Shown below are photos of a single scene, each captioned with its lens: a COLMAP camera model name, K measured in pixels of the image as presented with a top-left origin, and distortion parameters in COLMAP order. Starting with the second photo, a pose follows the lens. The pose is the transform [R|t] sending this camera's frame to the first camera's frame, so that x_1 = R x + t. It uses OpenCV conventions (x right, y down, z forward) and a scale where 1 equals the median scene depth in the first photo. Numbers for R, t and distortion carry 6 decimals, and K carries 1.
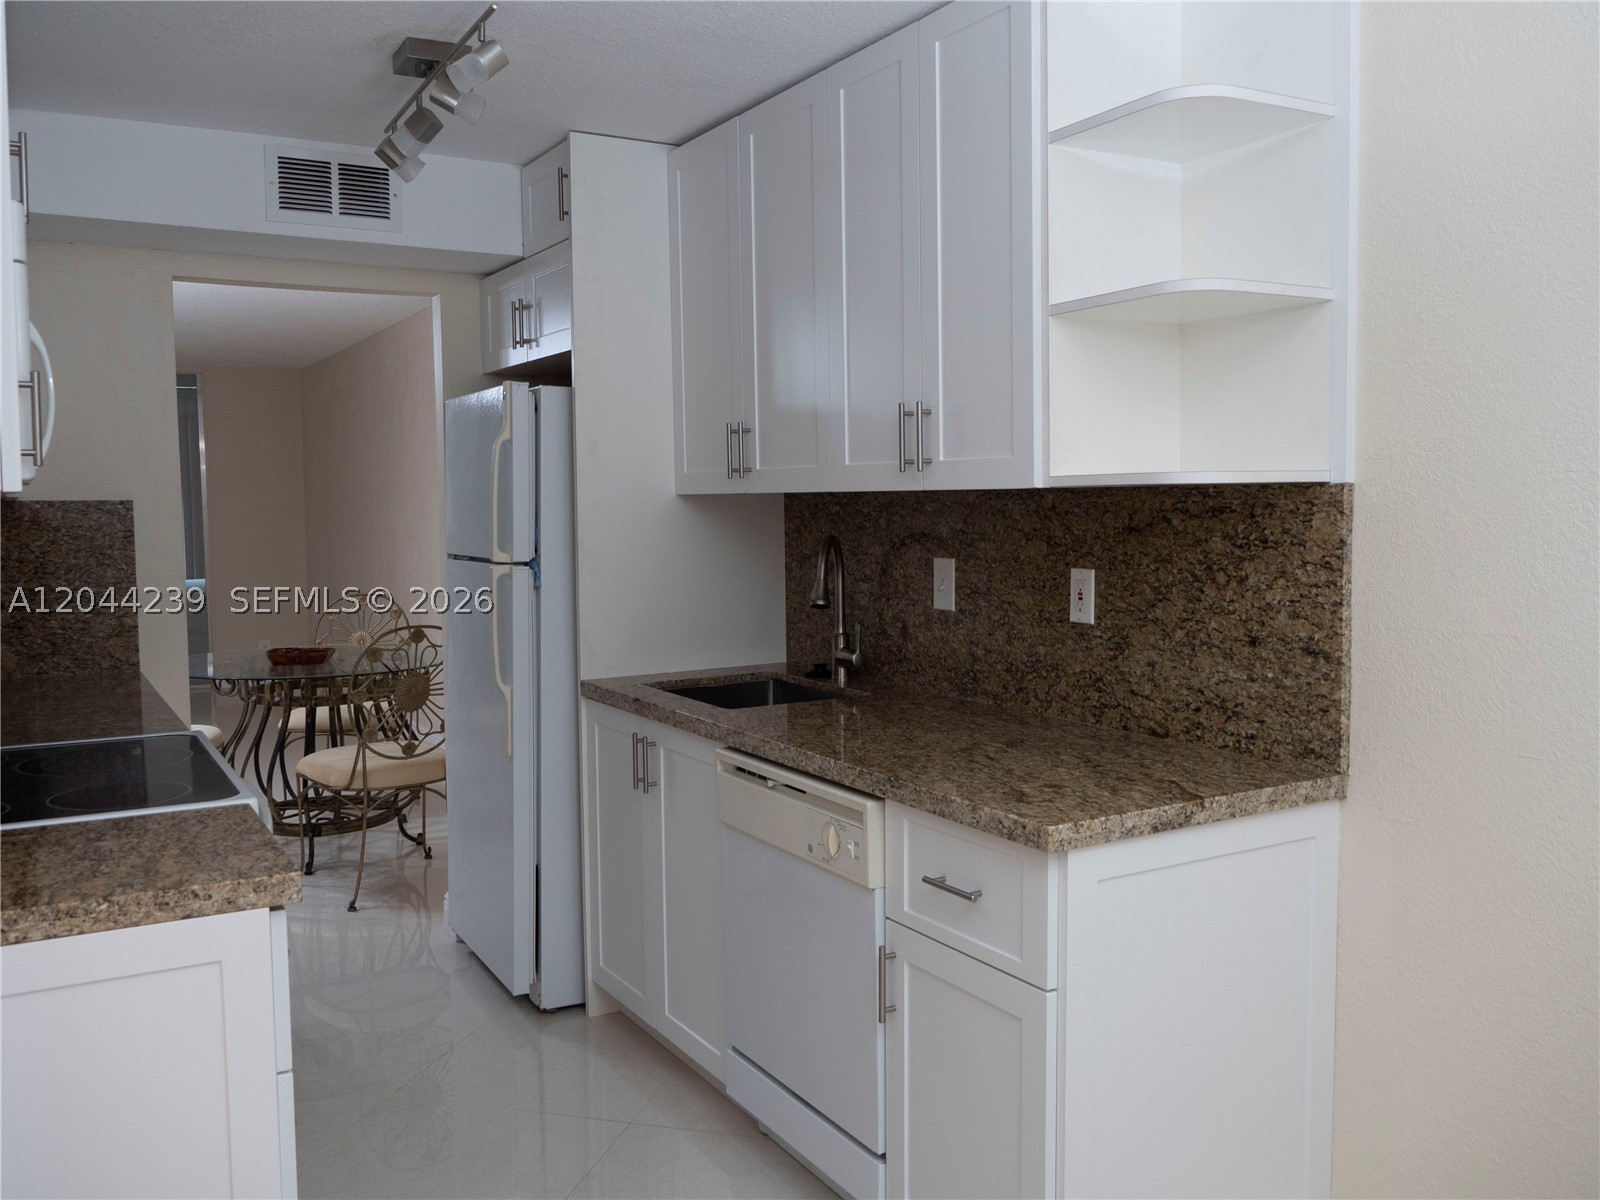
lens RADIAL K [[1353.5, 0, 803.8], [0, 1353.5, 600.8], [0, 0, 1]] dist [-0.002818, -0.020662]
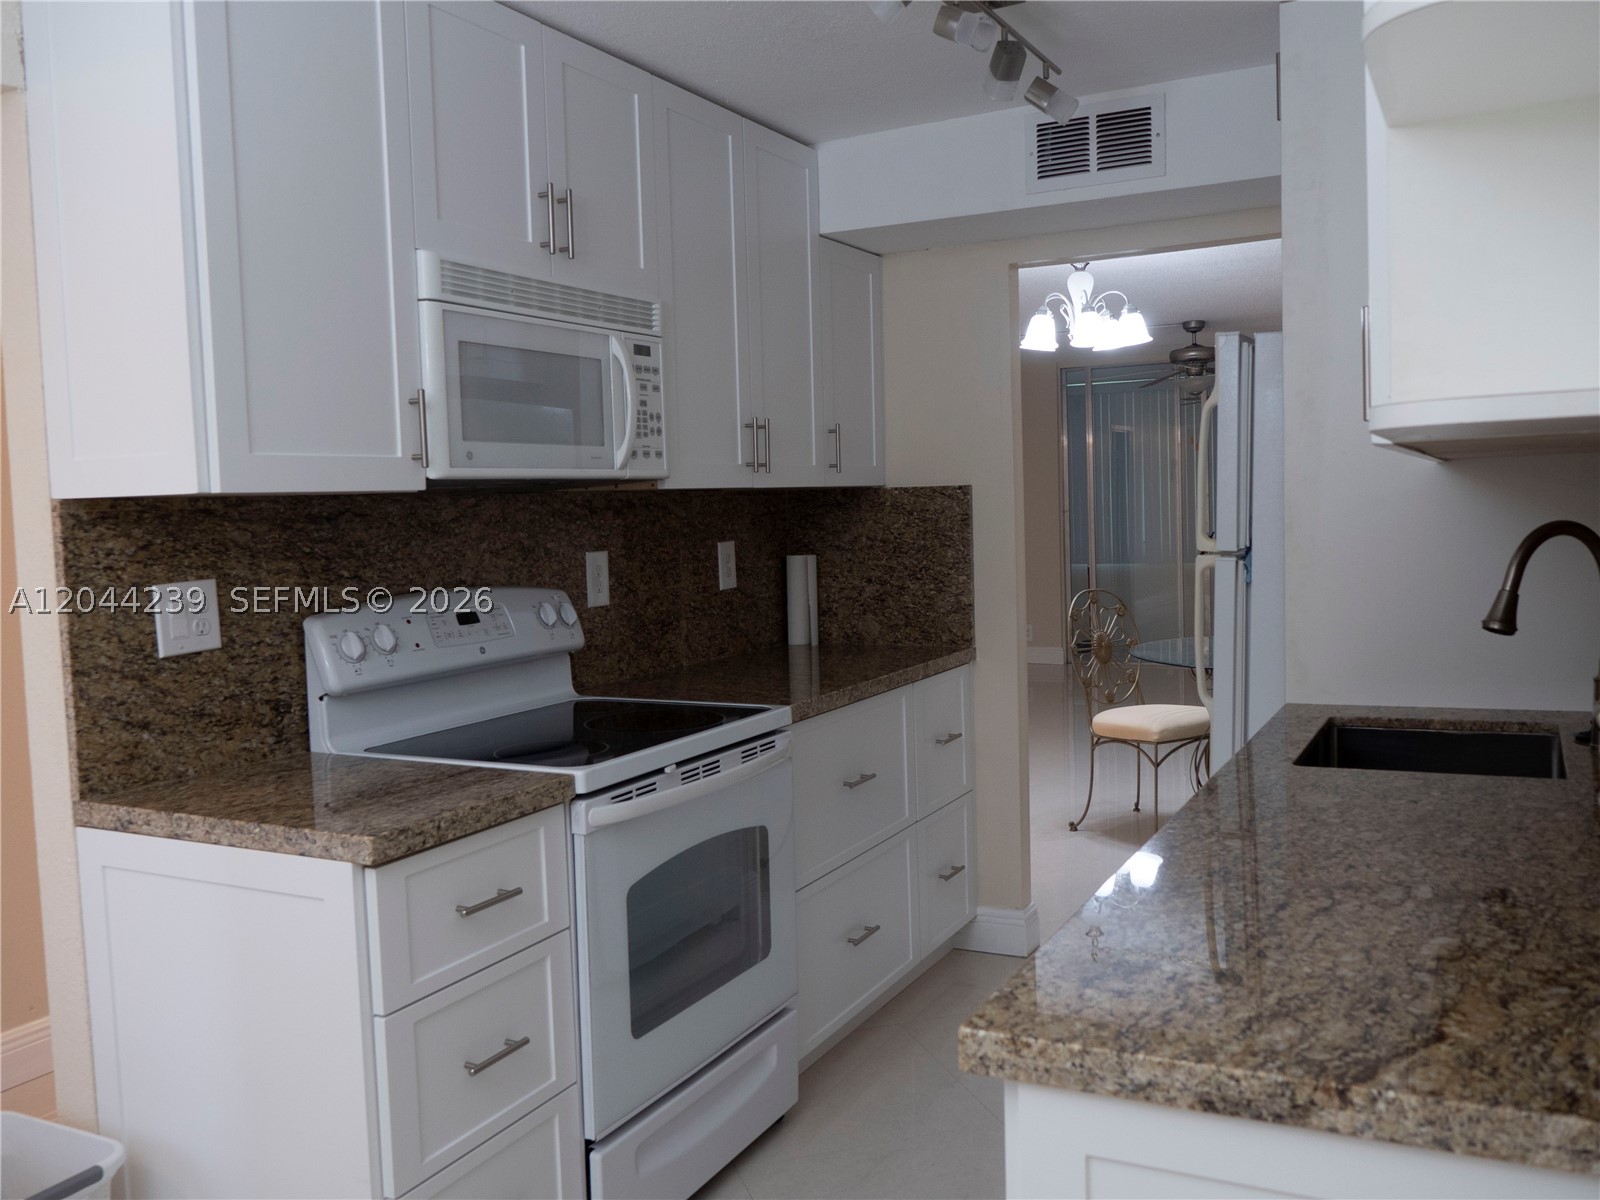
lens RADIAL K [[1353.5, 0, 803.2], [0, 1353.5, 602.6], [0, 0, 1]] dist [-0.002818, -0.020662]
pose [[0.532905, 0.053429, -0.844487, 0.586806], [-0.036547, 0.998527, 0.040113, -0.036148], [0.845386, 0.009487, 0.534072, 0.578457]]
